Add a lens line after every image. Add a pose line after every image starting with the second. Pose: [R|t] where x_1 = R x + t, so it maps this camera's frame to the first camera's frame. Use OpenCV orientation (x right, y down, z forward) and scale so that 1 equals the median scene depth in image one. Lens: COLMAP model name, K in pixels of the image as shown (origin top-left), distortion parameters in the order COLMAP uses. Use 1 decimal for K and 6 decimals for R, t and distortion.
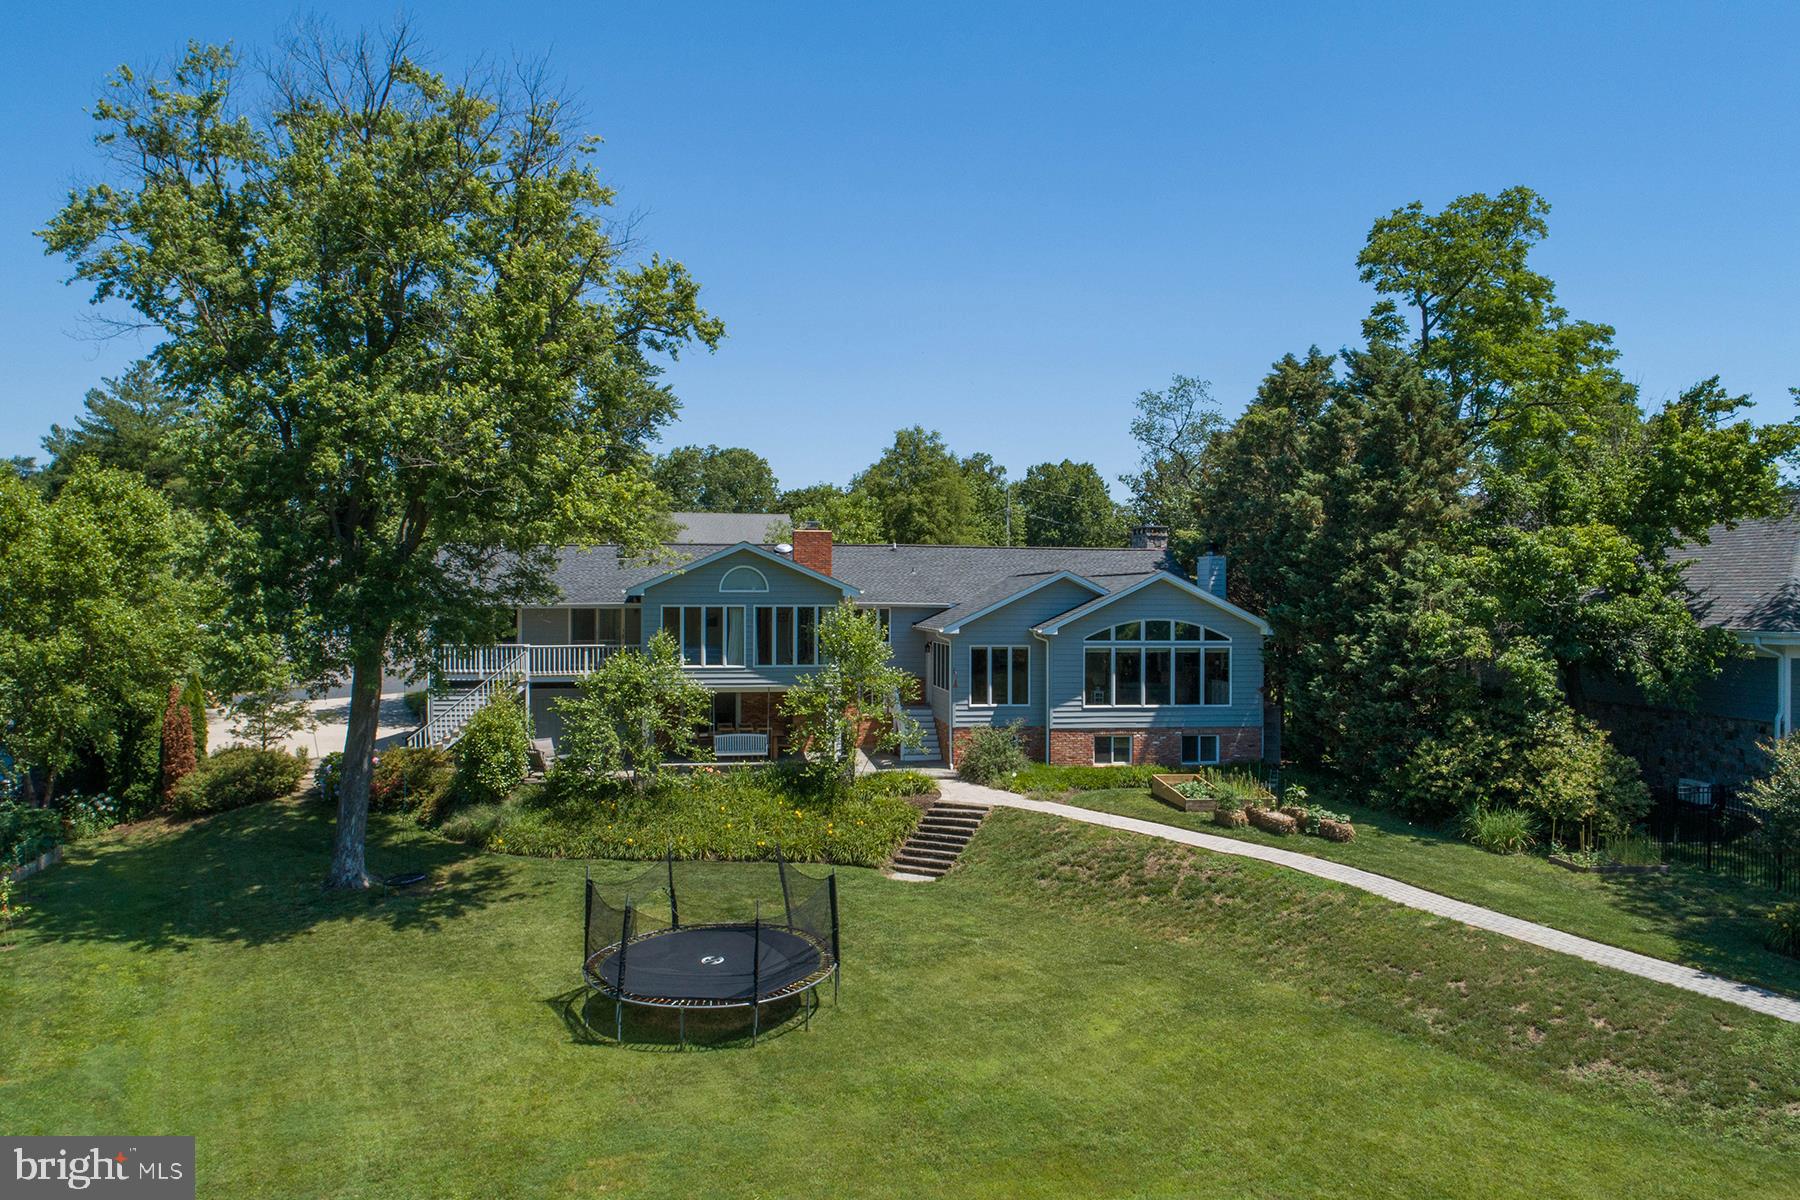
lens RADIAL K [[1359.6, 0, 908.5], [0, 1359.6, 558.6], [0, 0, 1]] dist [-0.013901, 0.001588]
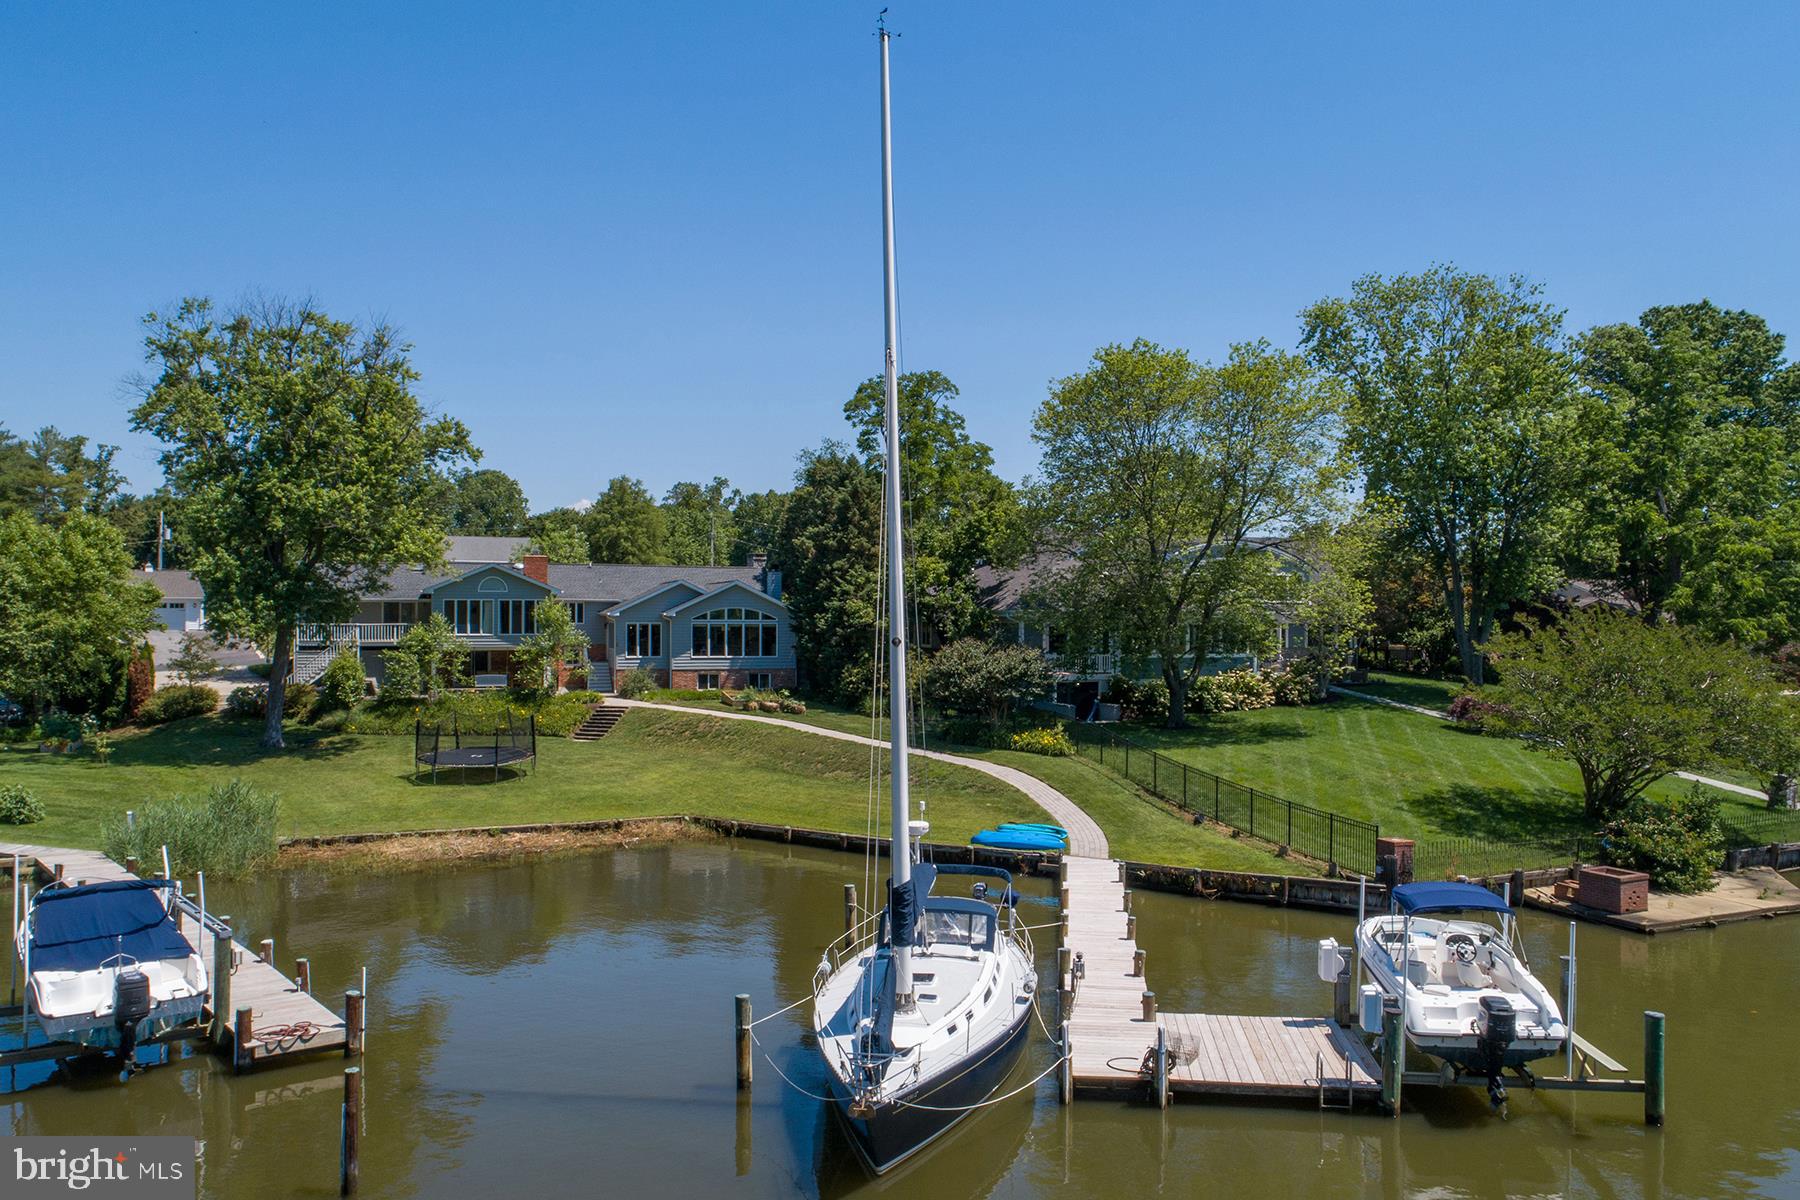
lens RADIAL K [[1359.6, 0, 908.5], [0, 1359.6, 558.6], [0, 0, 1]] dist [-0.013901, 0.001588]
pose [[0.984812, 0.005873, 0.173523, 0.101391], [-0.004125, 0.999937, -0.010435, -0.001740], [-0.173573, 0.009561, 0.984775, -0.806980]]
